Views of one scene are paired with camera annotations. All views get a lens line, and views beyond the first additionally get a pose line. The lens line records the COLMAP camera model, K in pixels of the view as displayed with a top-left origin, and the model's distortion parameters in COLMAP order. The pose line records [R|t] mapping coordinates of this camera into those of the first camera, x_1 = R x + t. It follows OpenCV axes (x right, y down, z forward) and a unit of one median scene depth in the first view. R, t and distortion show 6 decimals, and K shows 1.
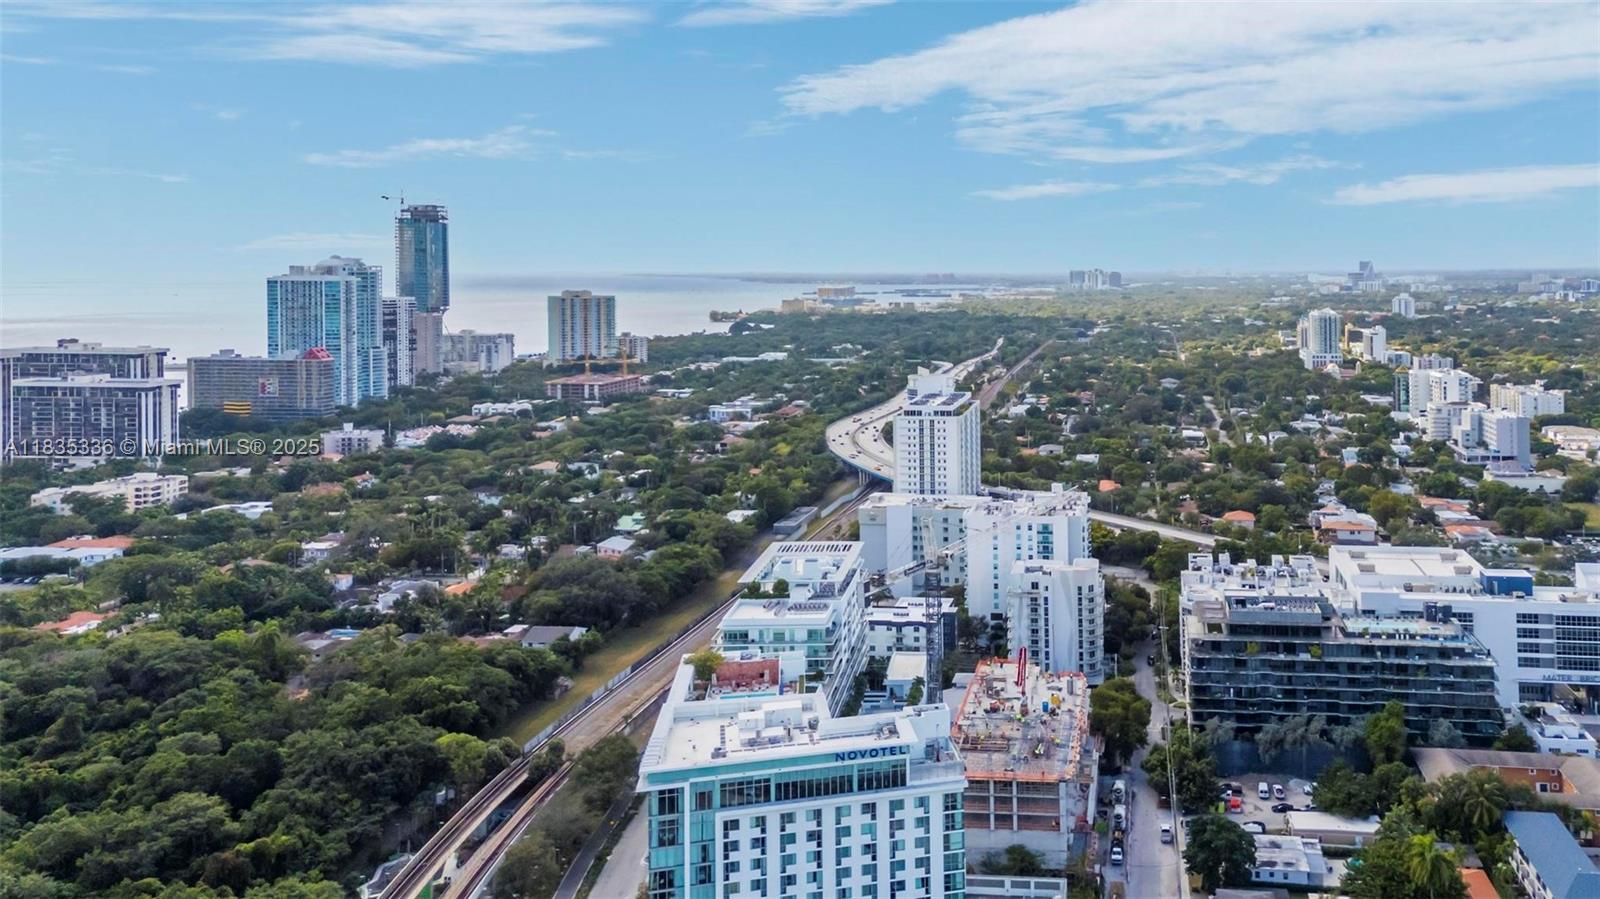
lens RADIAL K [[1007.8, 0, 830.5], [0, 1007.8, 325.5], [0, 0, 1]] dist [0.015673, -0.000151]
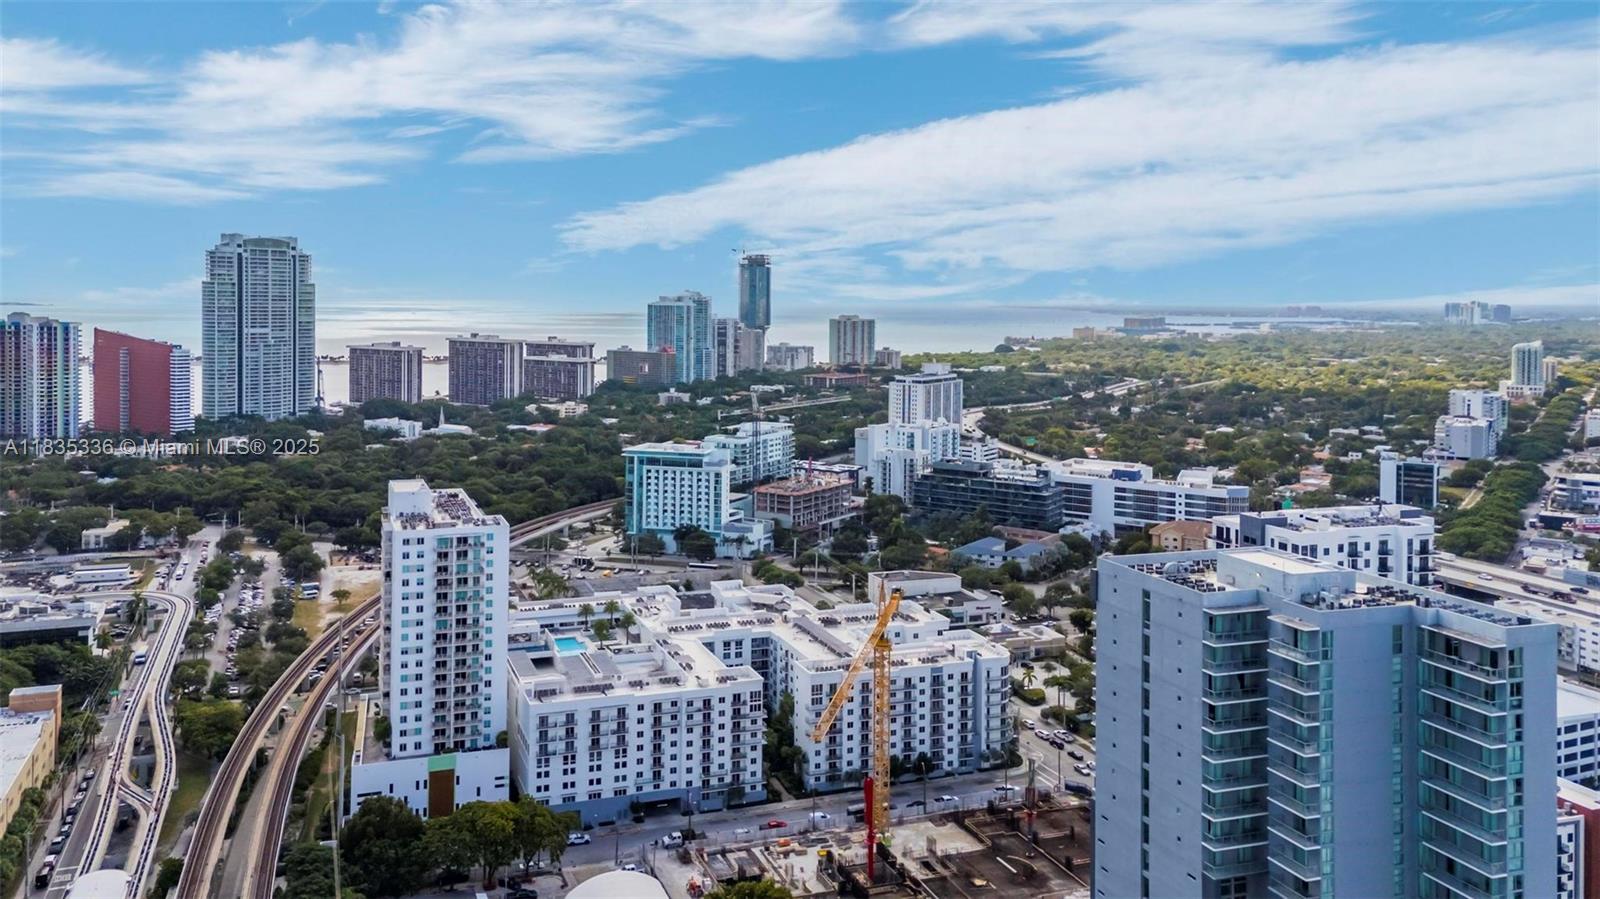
lens RADIAL K [[1324.9, 0, 802.7], [0, 1324.9, 451.6], [0, 0, 1]] dist [0.089900, 0.019299]
pose [[0.858697, 0.062288, -0.508684, 0.875662], [-0.035474, 0.997430, 0.062251, 0.056072], [0.511254, -0.035410, 0.858700, -0.839439]]
